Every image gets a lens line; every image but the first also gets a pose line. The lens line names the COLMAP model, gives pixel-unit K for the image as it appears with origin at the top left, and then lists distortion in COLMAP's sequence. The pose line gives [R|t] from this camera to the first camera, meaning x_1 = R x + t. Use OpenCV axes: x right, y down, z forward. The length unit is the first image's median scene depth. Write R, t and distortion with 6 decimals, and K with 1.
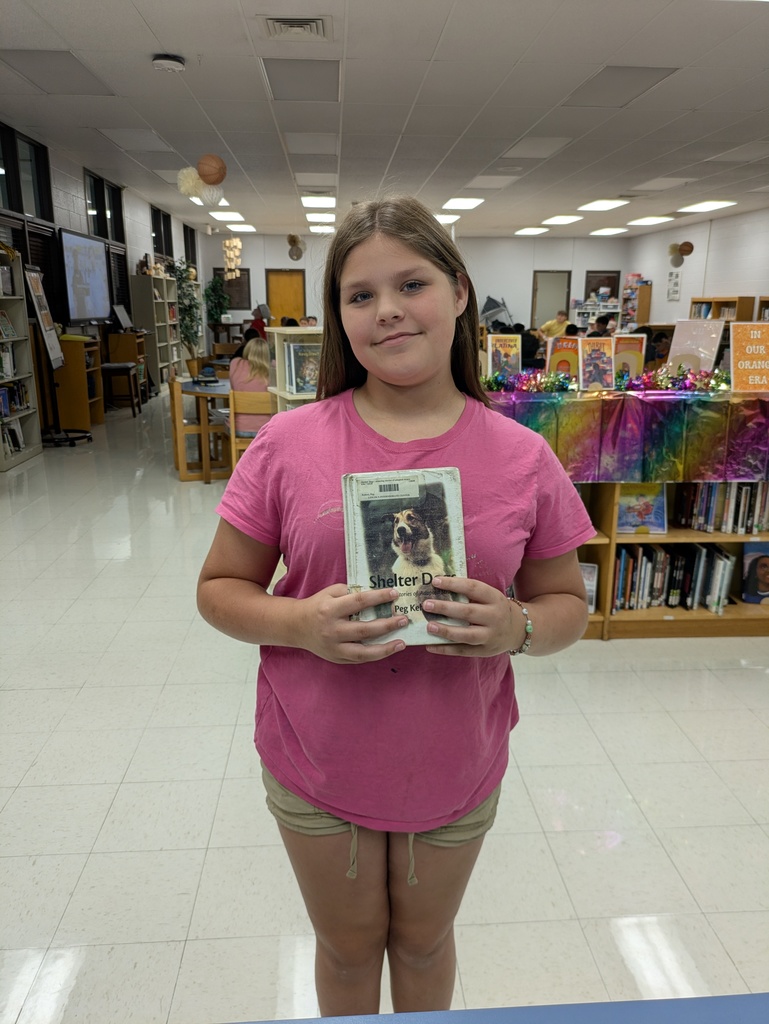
lens RADIAL K [[760.4, 0, 384.1], [0, 760.4, 511.4], [0, 0, 1]] dist [0.029098, -0.038136]
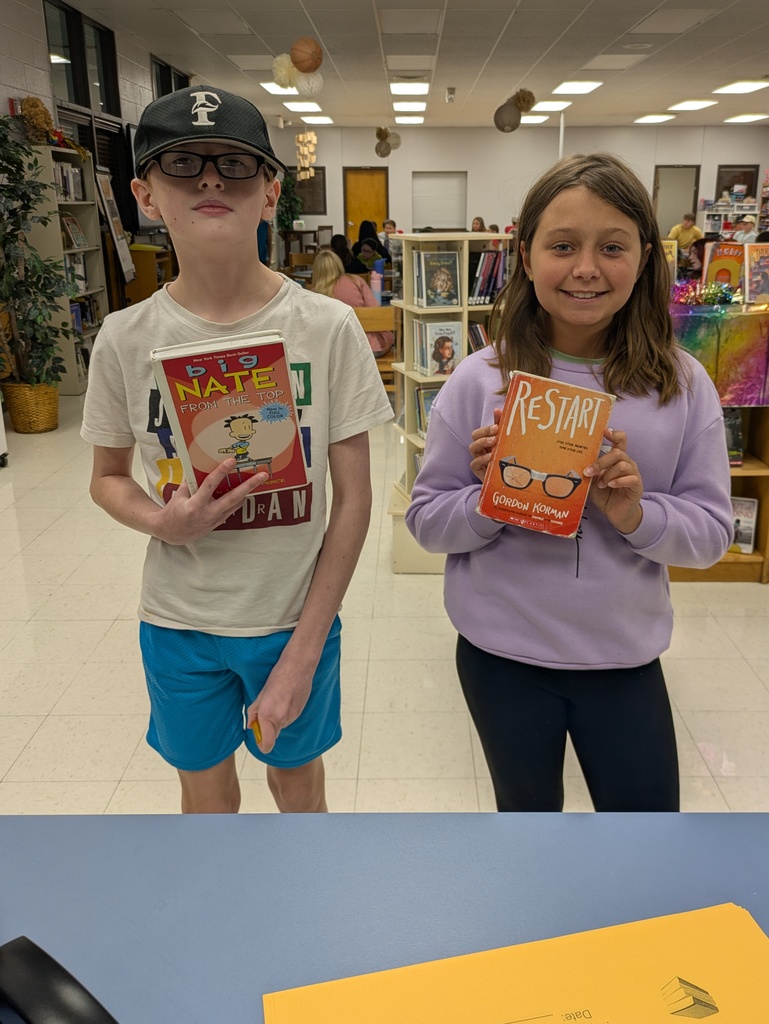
lens RADIAL K [[874.7, 0, 407.3], [0, 874.7, 481.6], [0, 0, 1]] dist [0.029661, -0.035535]
pose [[0.997811, 0.012977, -0.064849, -0.022157], [-0.010515, 0.999216, 0.038161, 0.004900], [0.065293, -0.037396, 0.997165, -0.019133]]
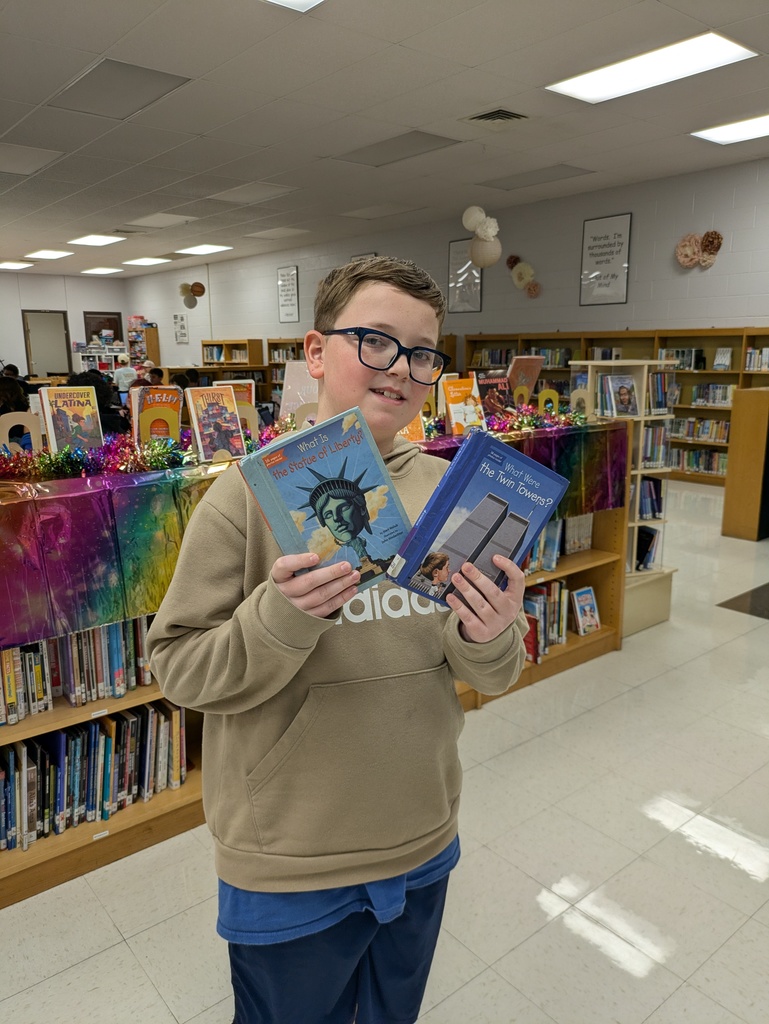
lens RADIAL K [[760.4, 0, 386.1], [0, 760.4, 516.1], [0, 0, 1]] dist [0.029098, -0.038136]
pose [[0.808055, -0.134298, 0.573595, -0.003098], [0.162091, 0.986772, 0.002691, -0.027796], [-0.566369, 0.090800, 0.819135, 0.111734]]
